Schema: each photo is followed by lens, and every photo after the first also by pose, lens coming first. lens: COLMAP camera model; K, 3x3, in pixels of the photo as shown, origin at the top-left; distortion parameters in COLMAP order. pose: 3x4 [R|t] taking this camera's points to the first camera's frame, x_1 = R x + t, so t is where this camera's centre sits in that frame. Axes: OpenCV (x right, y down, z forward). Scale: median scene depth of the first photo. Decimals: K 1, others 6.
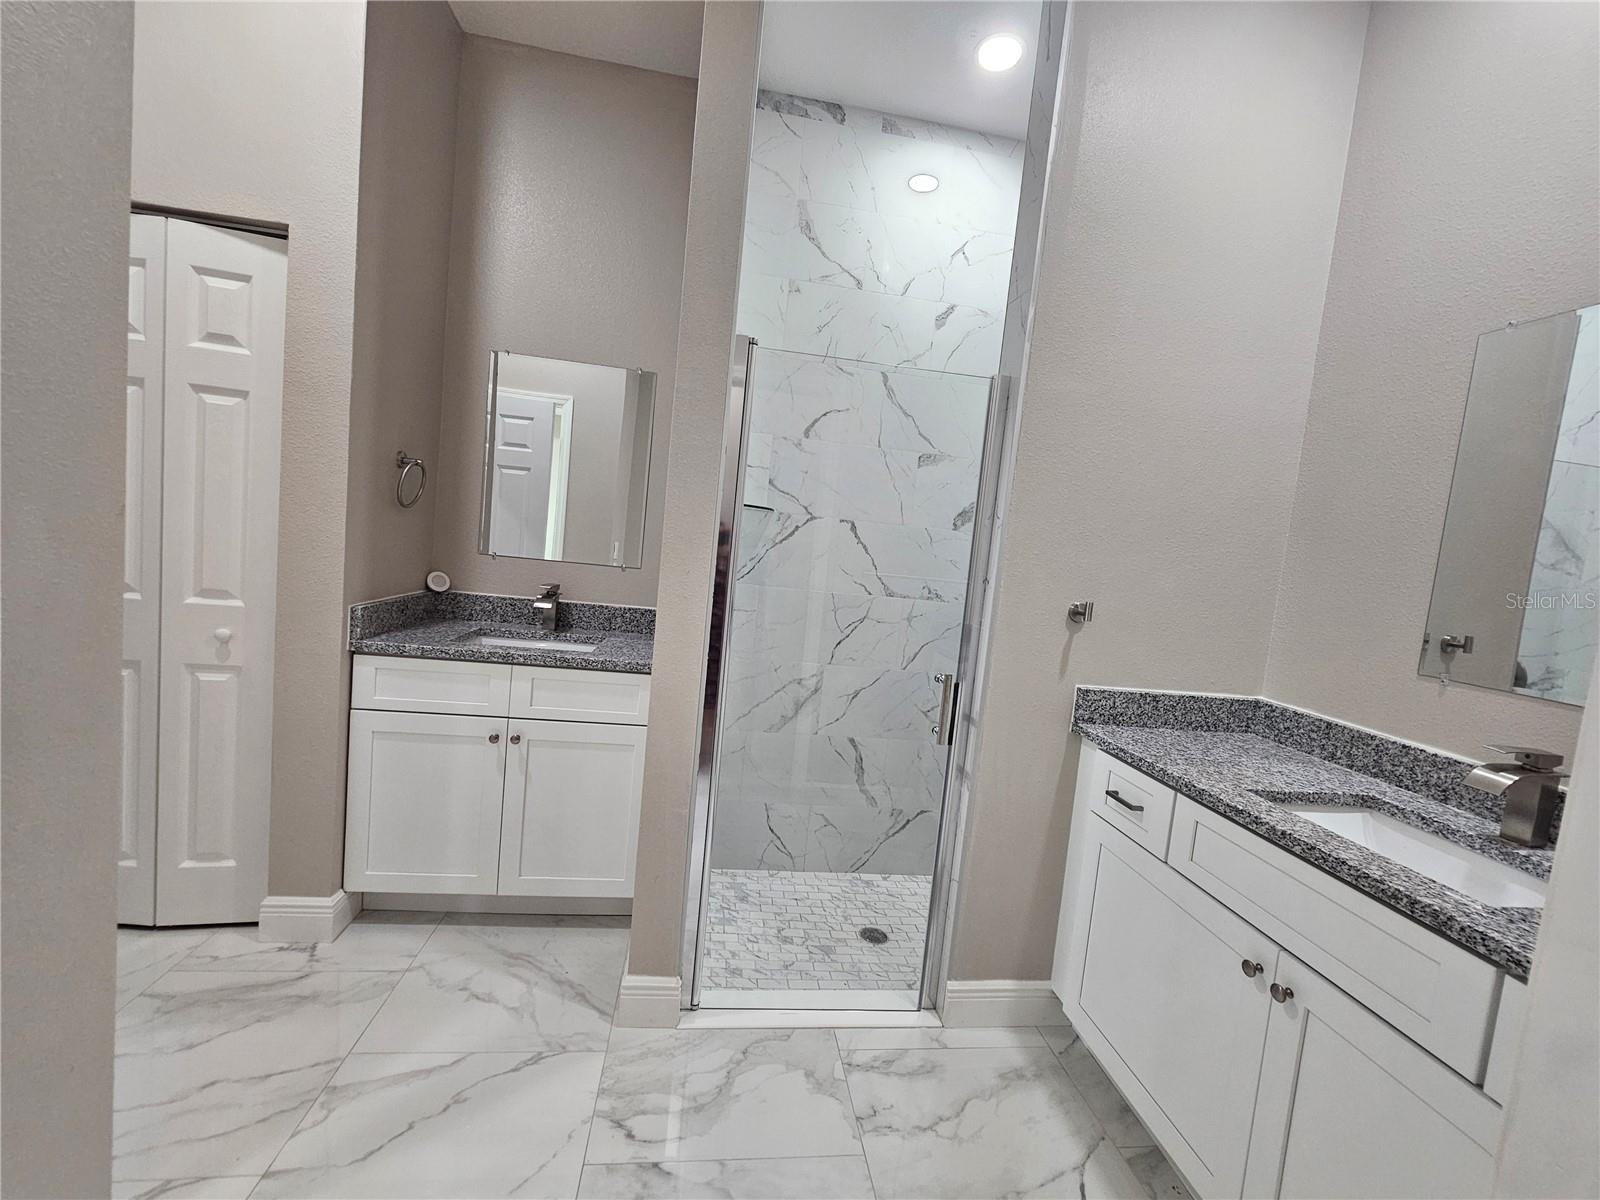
lens RADIAL K [[656.0, 0, 805.3], [0, 656.0, 603.1], [0, 0, 1]] dist [-0.004061, 0.001577]
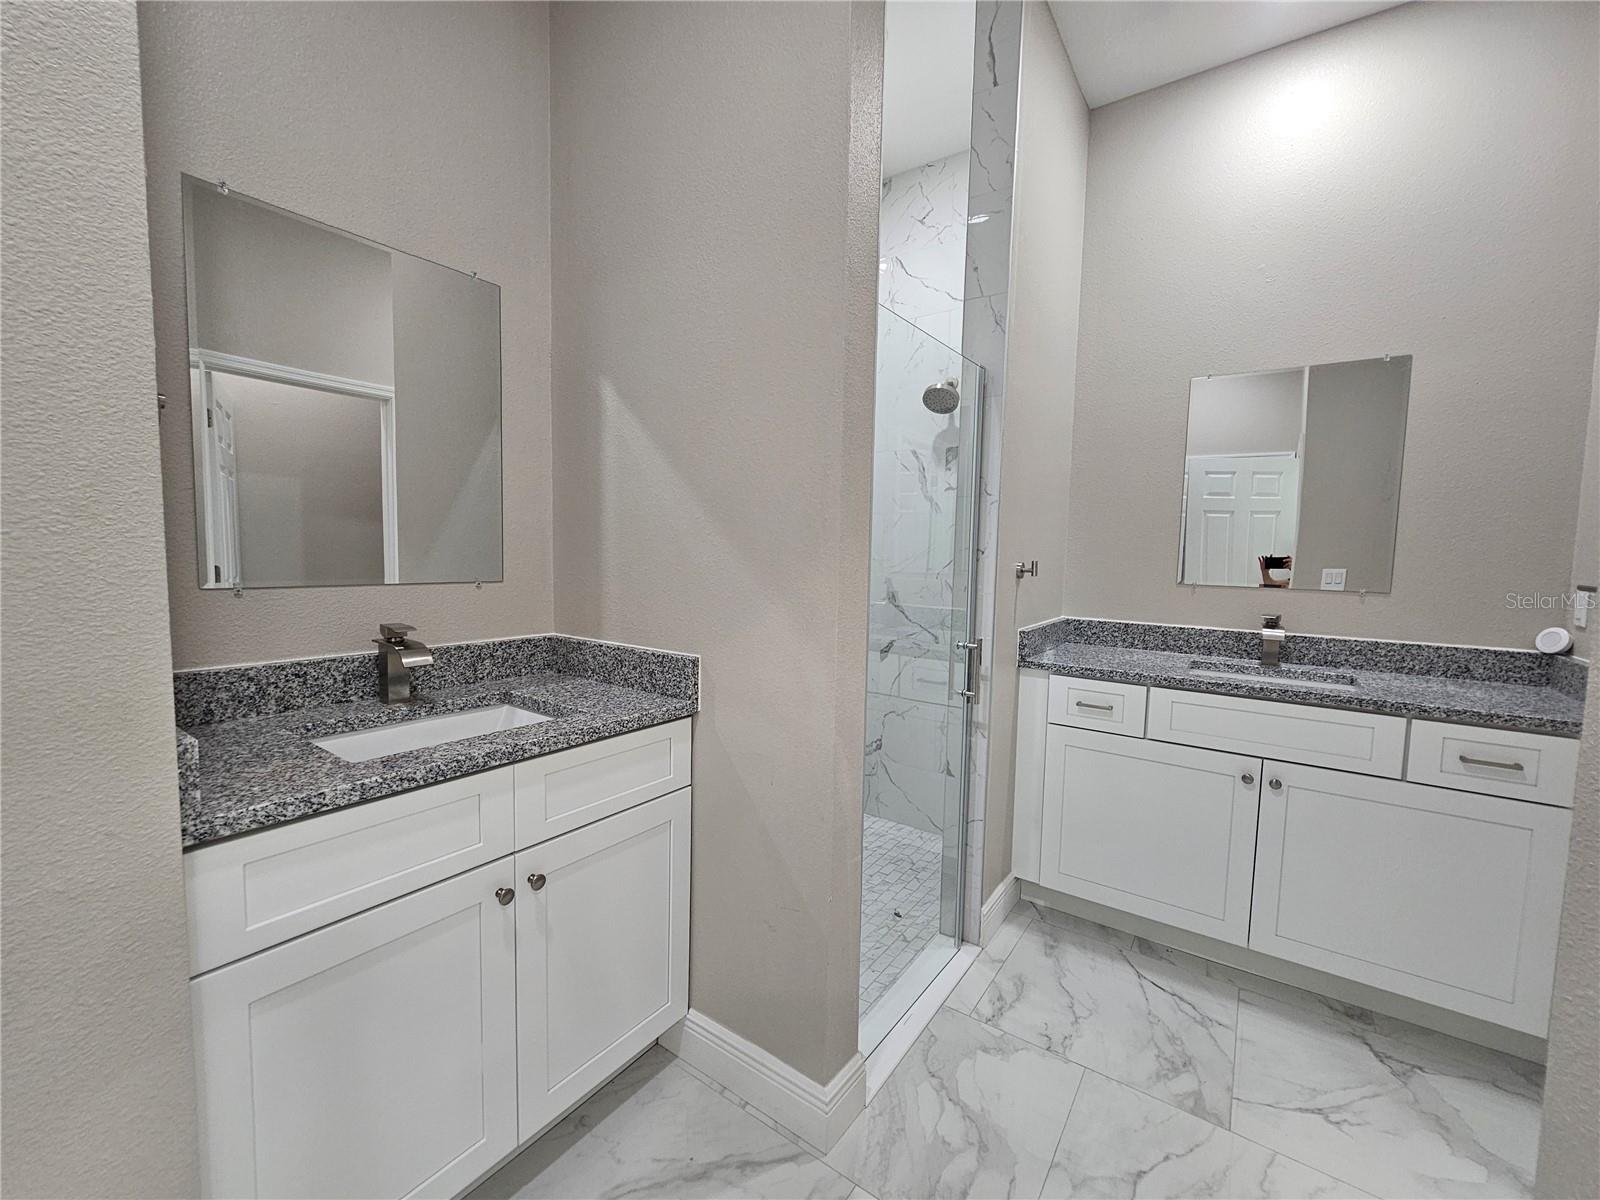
lens RADIAL K [[656.0, 0, 798.7], [0, 656.0, 603.6], [0, 0, 1]] dist [-0.004061, 0.001577]
pose [[0.685302, -0.142761, 0.714130, -0.793378], [0.111150, 0.989613, 0.091169, -0.086619], [-0.719727, 0.016897, 0.694051, 0.475942]]
